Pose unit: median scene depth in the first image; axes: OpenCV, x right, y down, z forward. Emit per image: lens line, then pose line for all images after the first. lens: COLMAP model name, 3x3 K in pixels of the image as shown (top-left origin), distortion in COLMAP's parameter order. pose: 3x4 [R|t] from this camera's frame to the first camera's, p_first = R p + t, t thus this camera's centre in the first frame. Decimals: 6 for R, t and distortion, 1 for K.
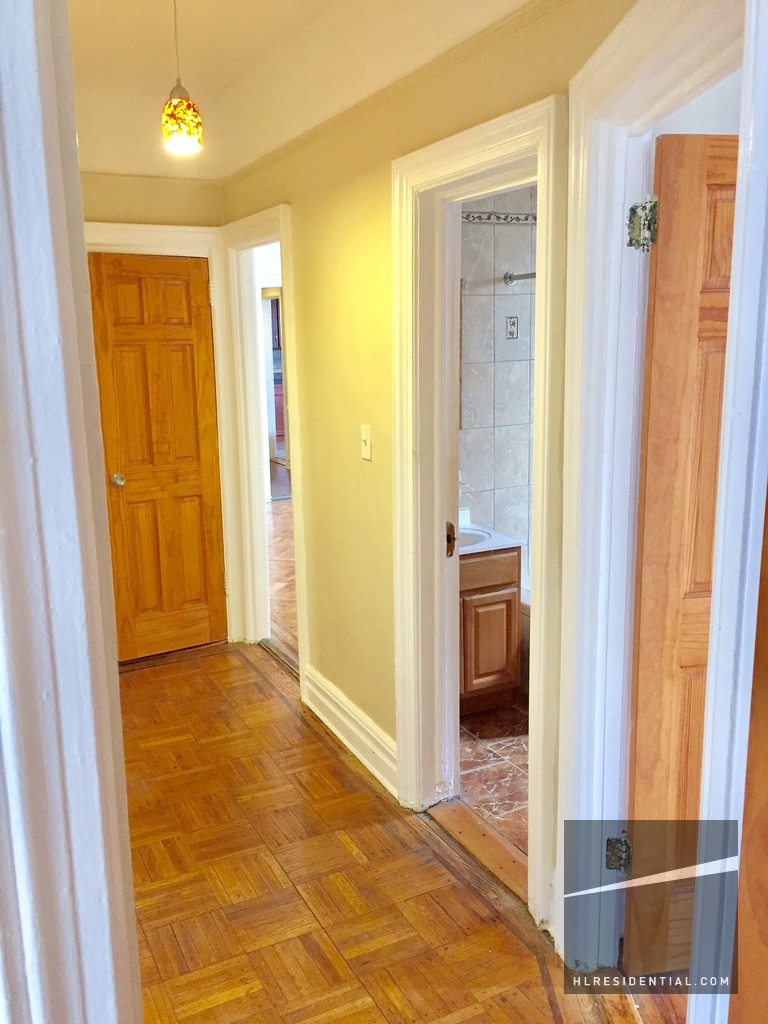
lens RADIAL K [[869.0, 0, 384.0], [0, 869.0, 516.4], [0, 0, 1]] dist [0.091543, -0.124906]
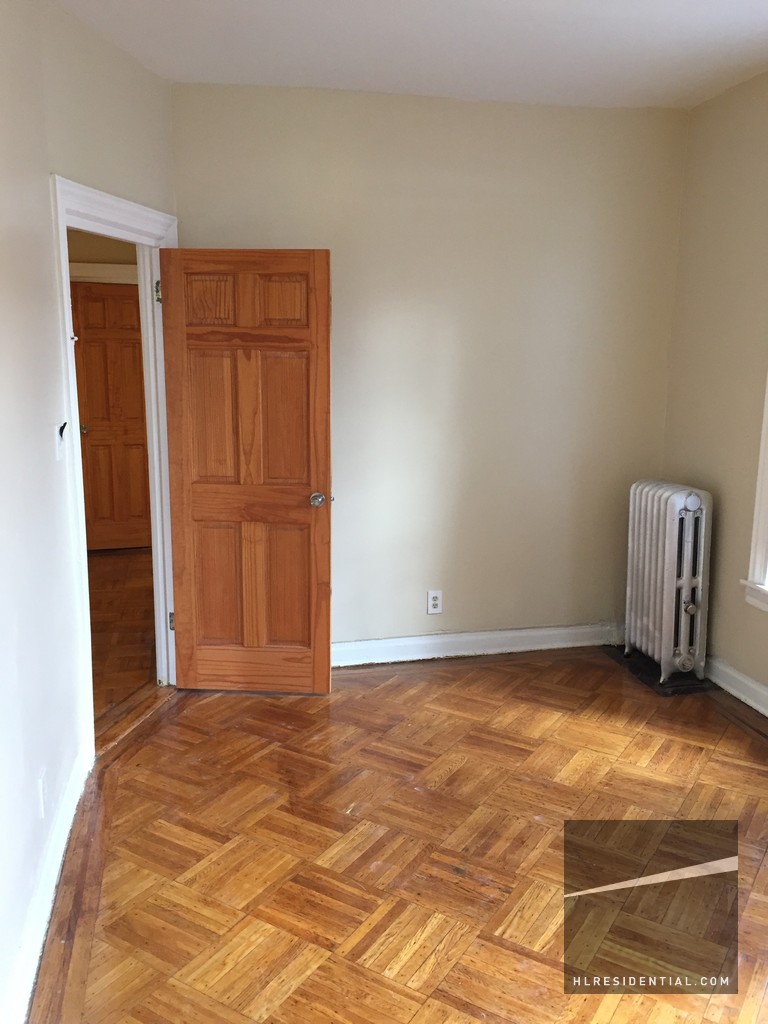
lens RADIAL K [[869.0, 0, 384.0], [0, 869.0, 516.4], [0, 0, 1]] dist [0.091543, -0.124906]
pose [[0.968935, 0.075655, -0.235460, 0.779425], [-0.075492, 0.997099, 0.009722, 0.074499], [0.235513, 0.008355, 0.971835, -0.495639]]
